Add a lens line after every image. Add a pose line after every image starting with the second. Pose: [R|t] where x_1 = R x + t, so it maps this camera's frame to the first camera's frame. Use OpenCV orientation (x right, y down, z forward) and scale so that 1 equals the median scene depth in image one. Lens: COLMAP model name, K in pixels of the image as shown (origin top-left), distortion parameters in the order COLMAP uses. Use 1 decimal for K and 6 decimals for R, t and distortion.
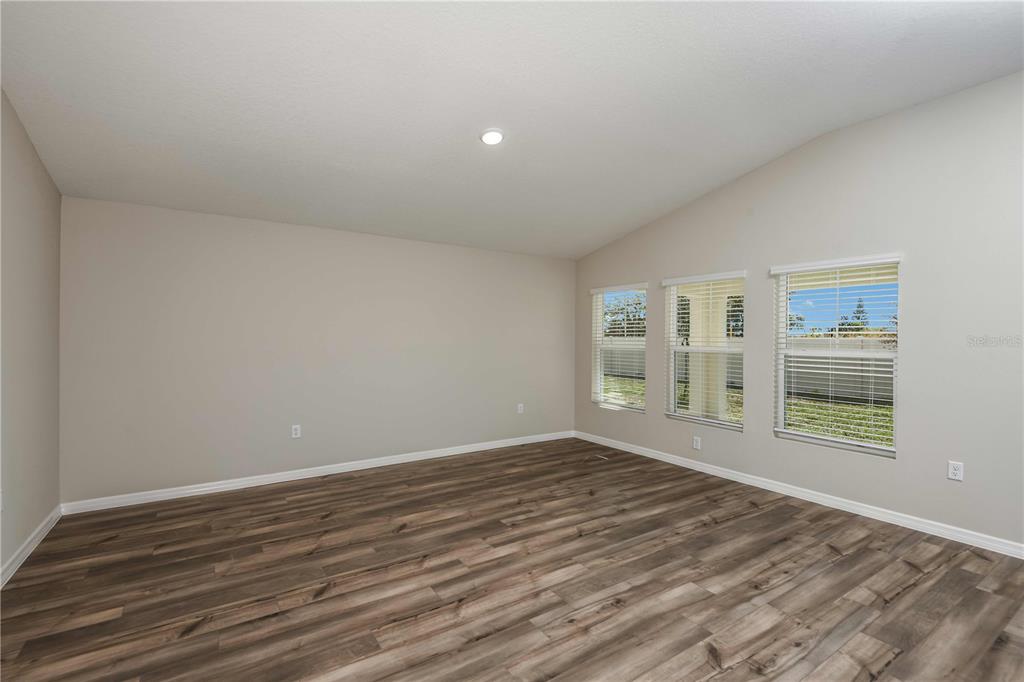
lens RADIAL K [[454.8, 0, 512.0], [0, 454.8, 341.0], [0, 0, 1]] dist [0.034478, -0.022655]
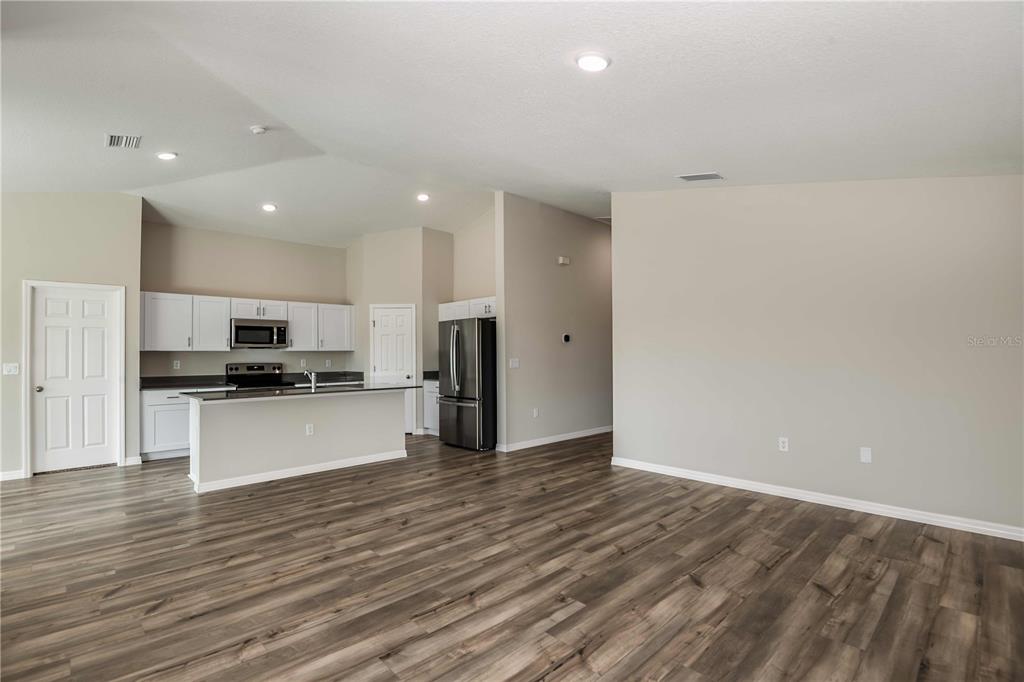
lens RADIAL K [[451.6, 0, 504.9], [0, 451.6, 348.0], [0, 0, 1]] dist [-0.021080, -0.000679]
pose [[-0.985432, 0.000927, -0.170069, 0.229081], [0.002429, 0.999960, -0.008627, 0.011056], [0.170054, -0.008915, -0.985394, 1.811740]]
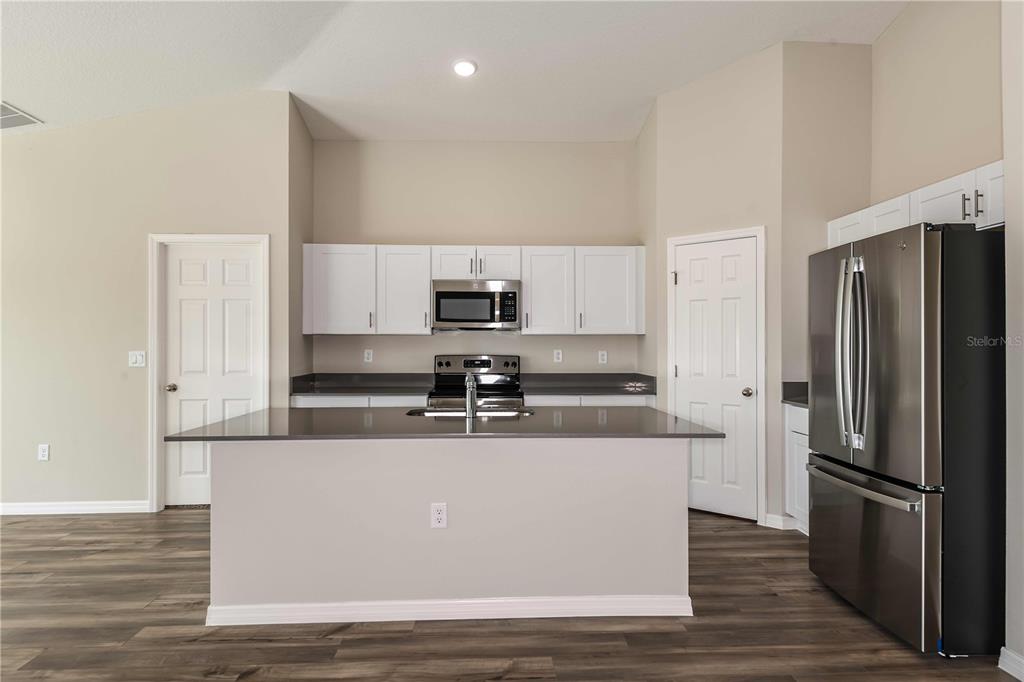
lens RADIAL K [[590.7, 0, 520.9], [0, 590.7, 341.7], [0, 0, 1]] dist [0.043066, -0.034108]
pose [[-0.862059, -0.002760, 0.506800, 0.083404], [-0.000359, 0.999988, 0.004835, 0.016054], [-0.506808, 0.003986, -0.862050, 0.887249]]
